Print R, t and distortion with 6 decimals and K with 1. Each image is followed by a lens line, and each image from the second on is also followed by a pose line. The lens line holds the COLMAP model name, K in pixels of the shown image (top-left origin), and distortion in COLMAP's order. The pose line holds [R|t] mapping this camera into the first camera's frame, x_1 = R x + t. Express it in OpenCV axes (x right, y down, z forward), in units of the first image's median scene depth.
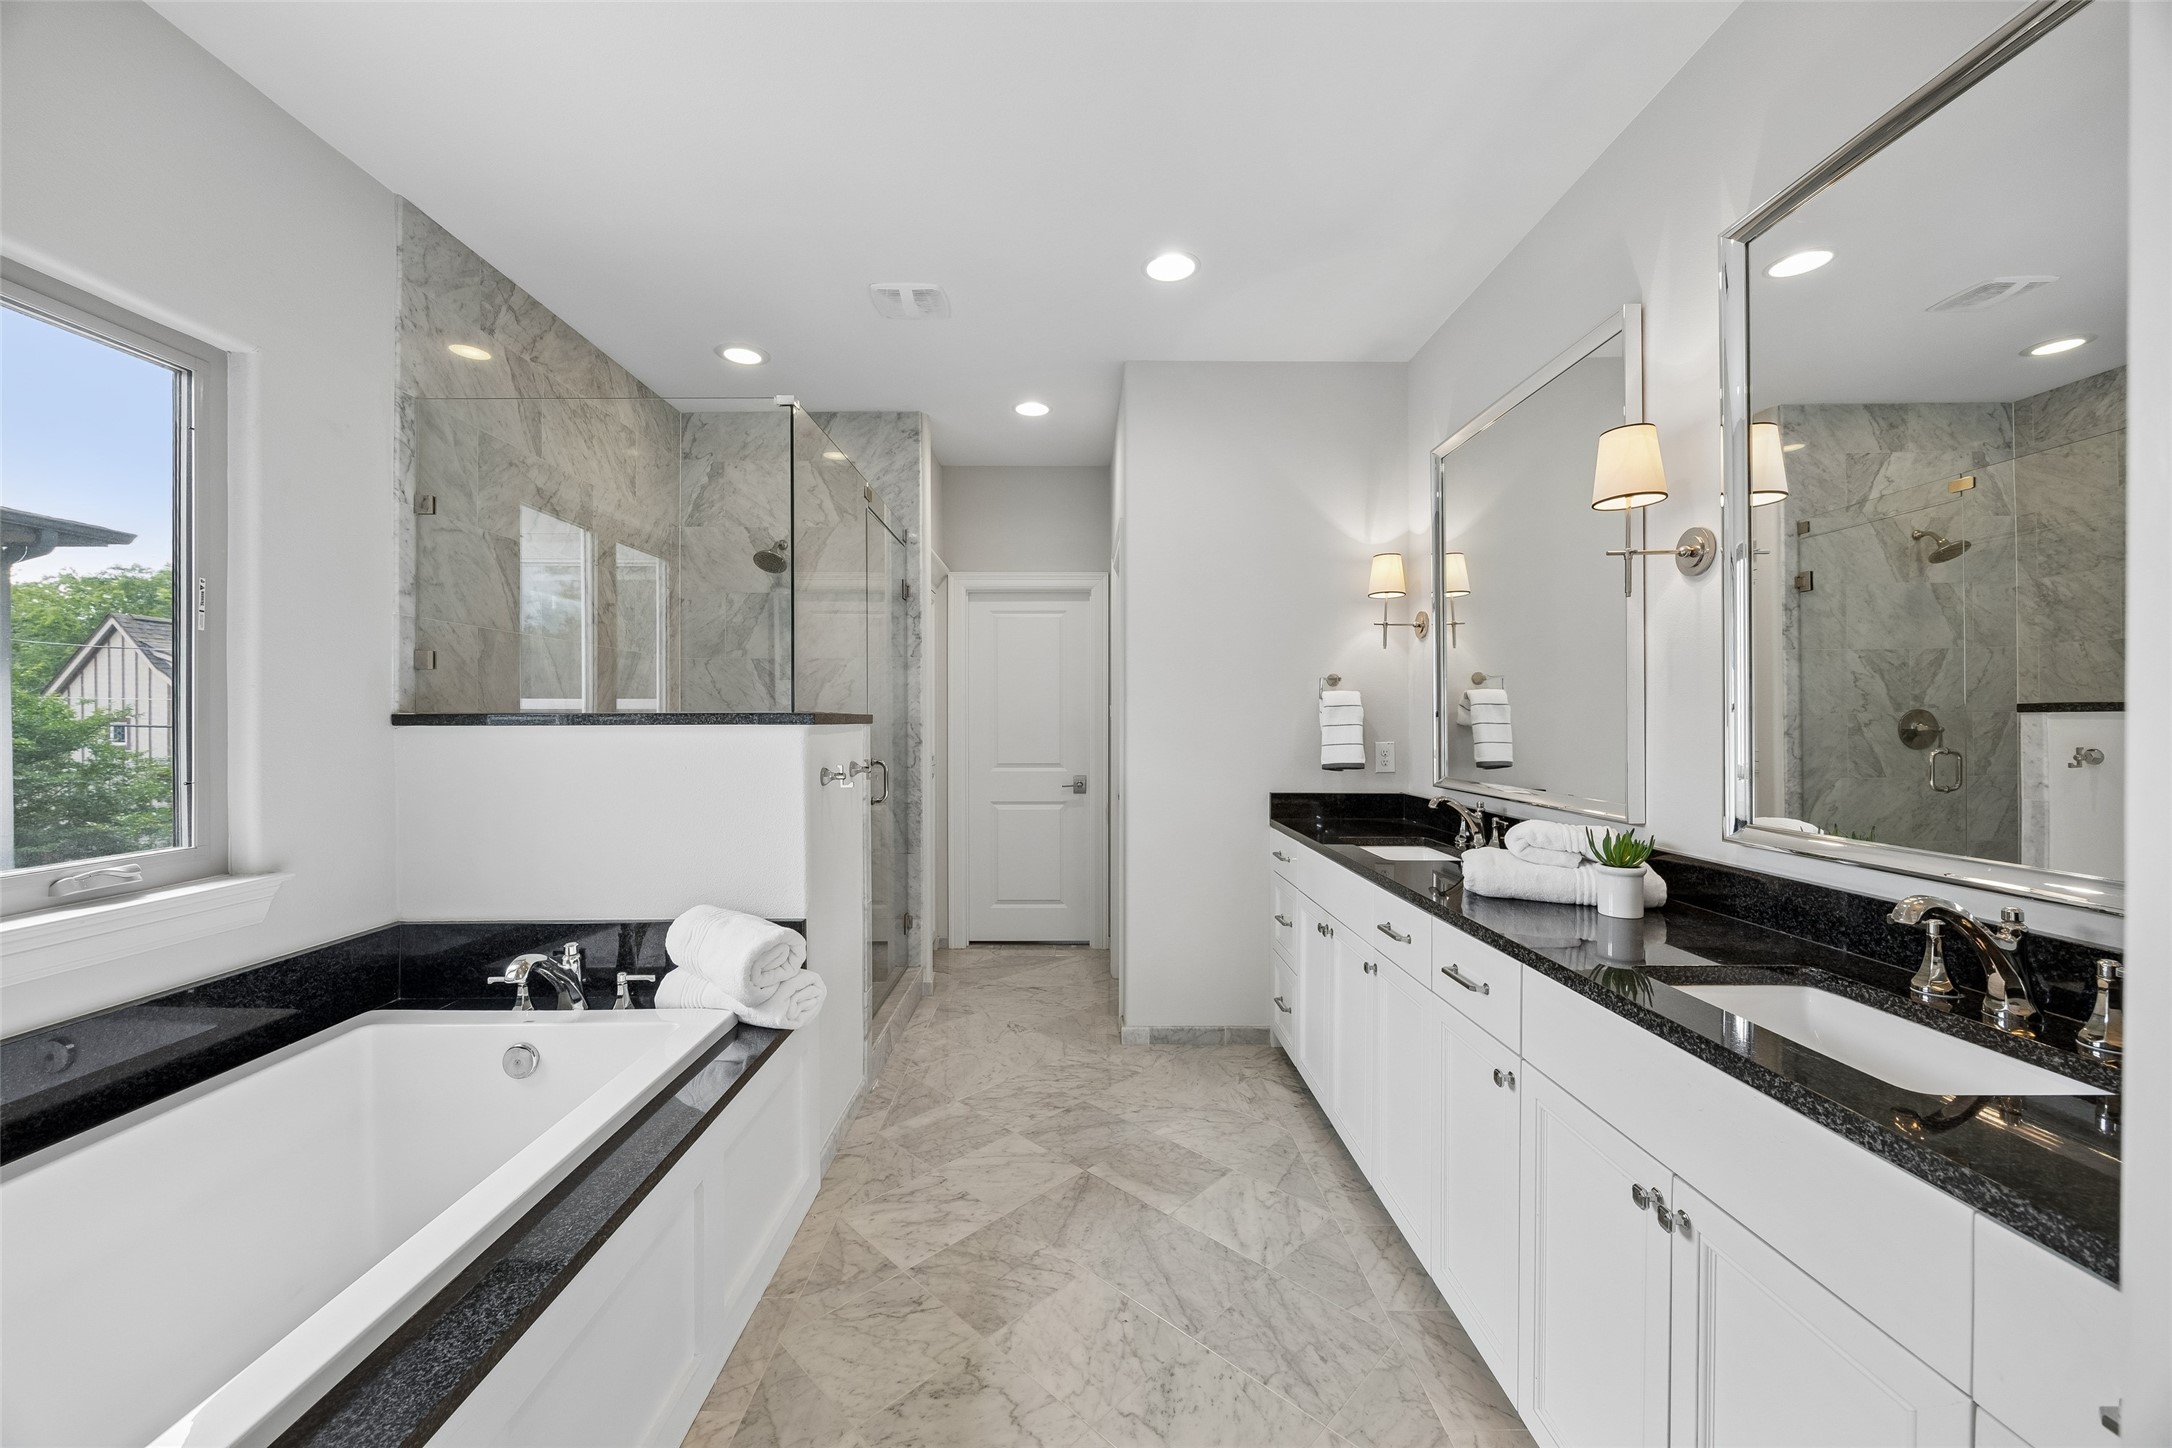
lens RADIAL K [[832.6, 0, 1080.9], [0, 832.6, 721.7], [0, 0, 1]] dist [-0.001259, -0.000169]
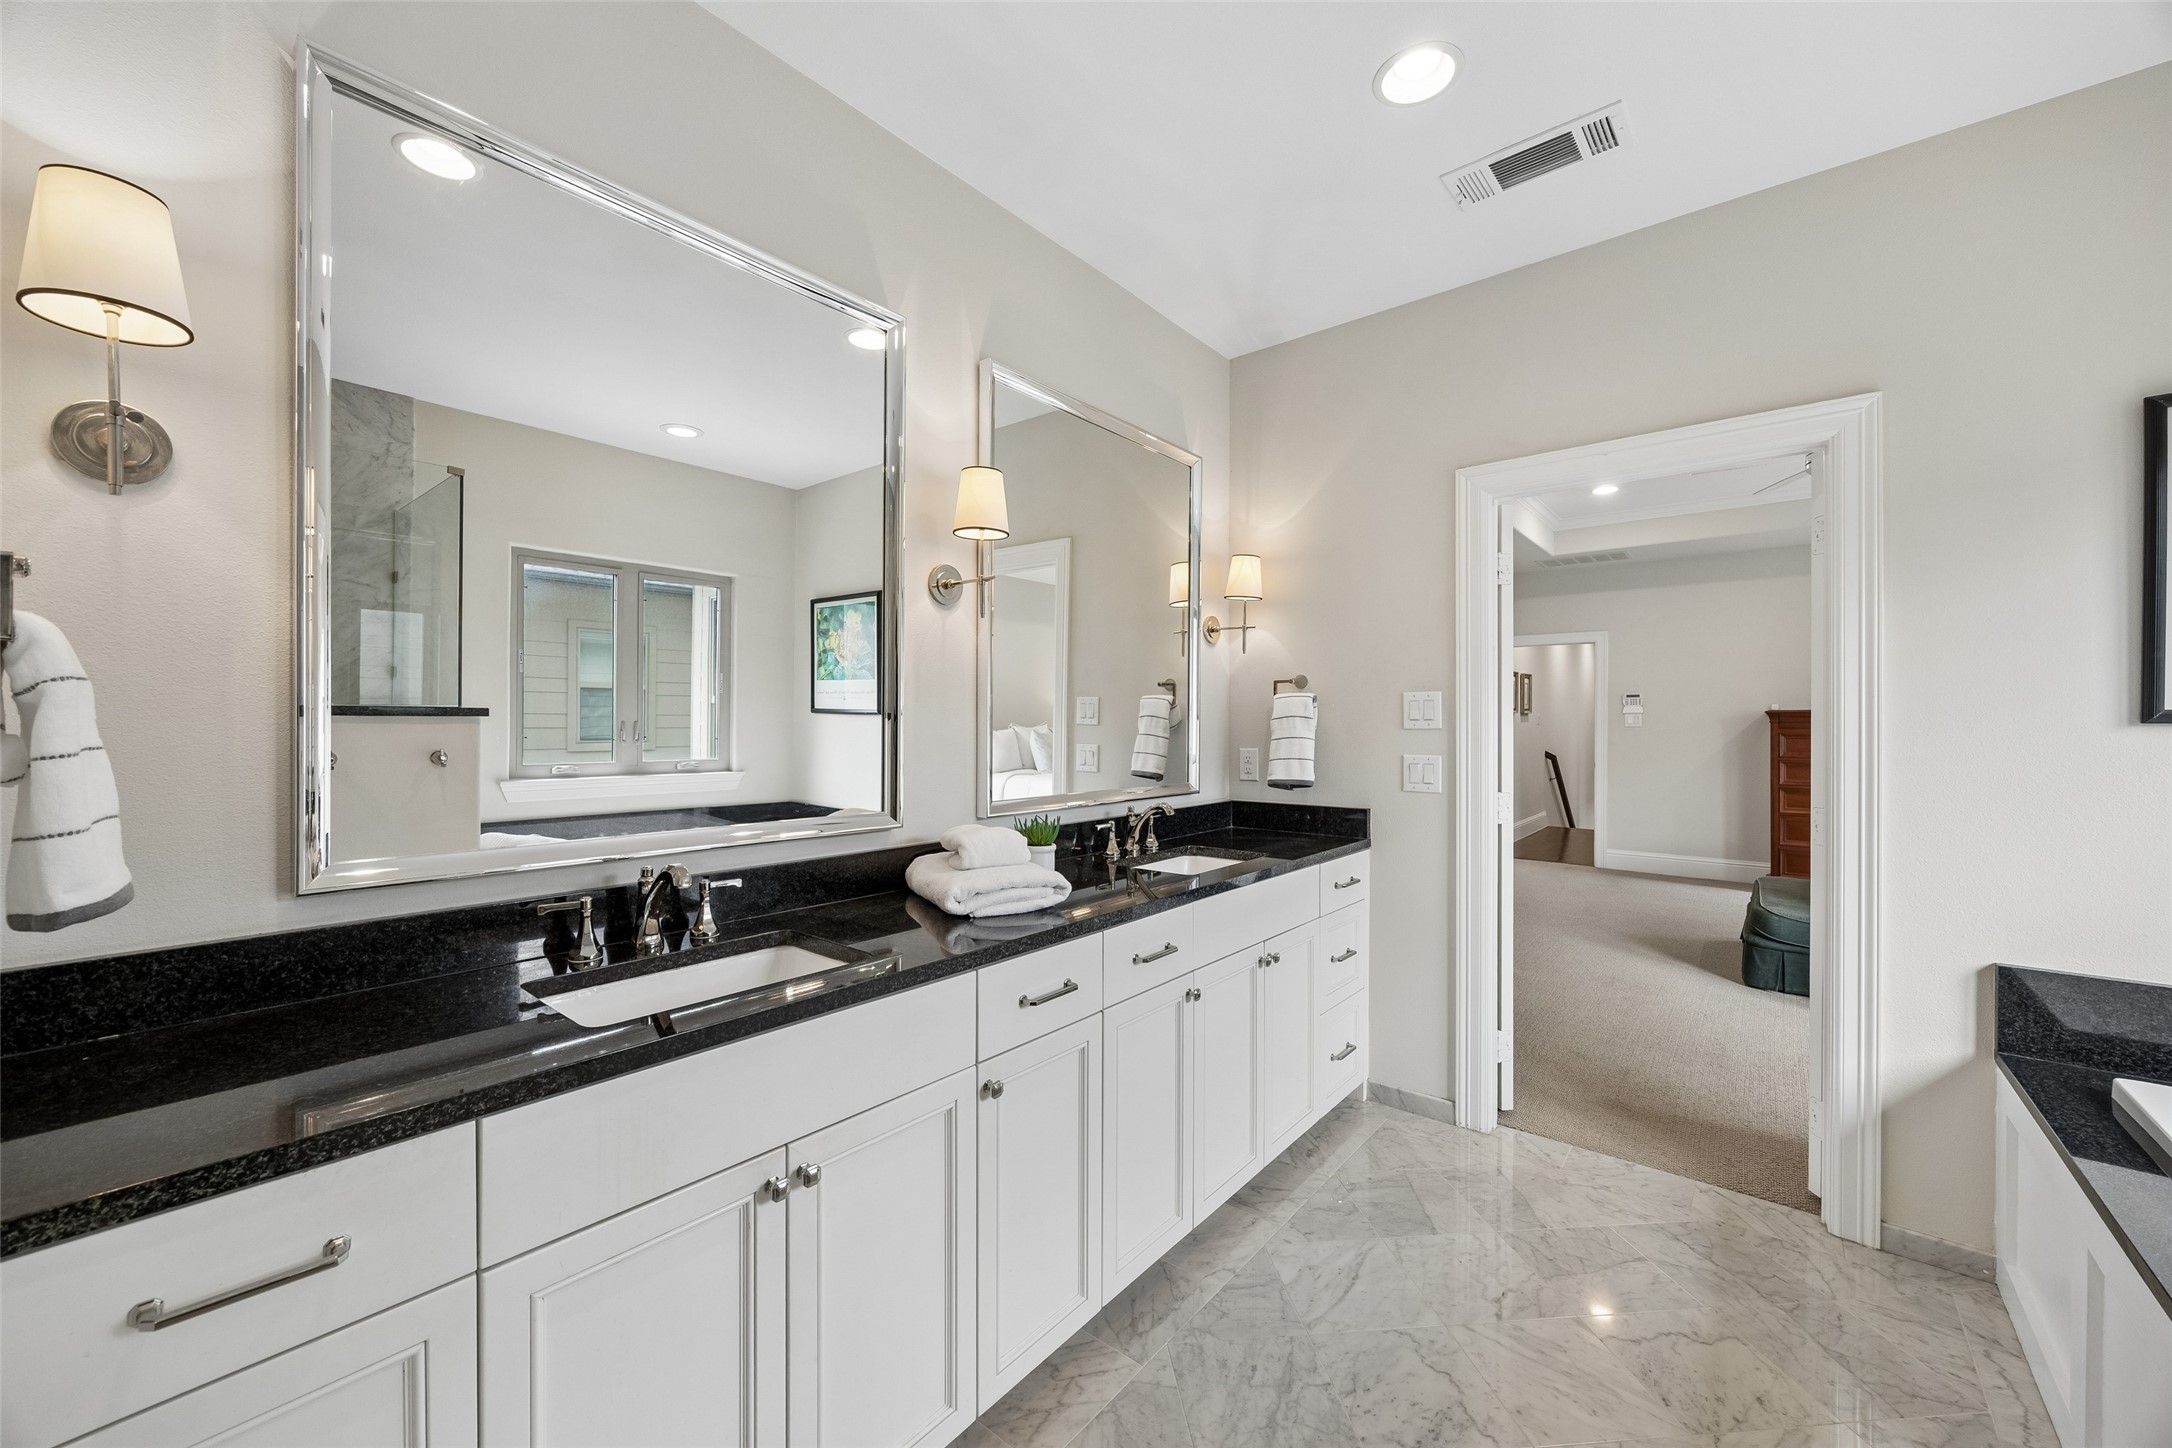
lens RADIAL K [[832.6, 0, 1080.9], [0, 832.6, 721.7], [0, 0, 1]] dist [-0.001259, -0.000169]
pose [[-0.763757, -0.006102, 0.645475, -0.188489], [-0.008322, 0.999965, -0.000394, -0.005394], [-0.645450, -0.005673, -0.763781, 1.904148]]
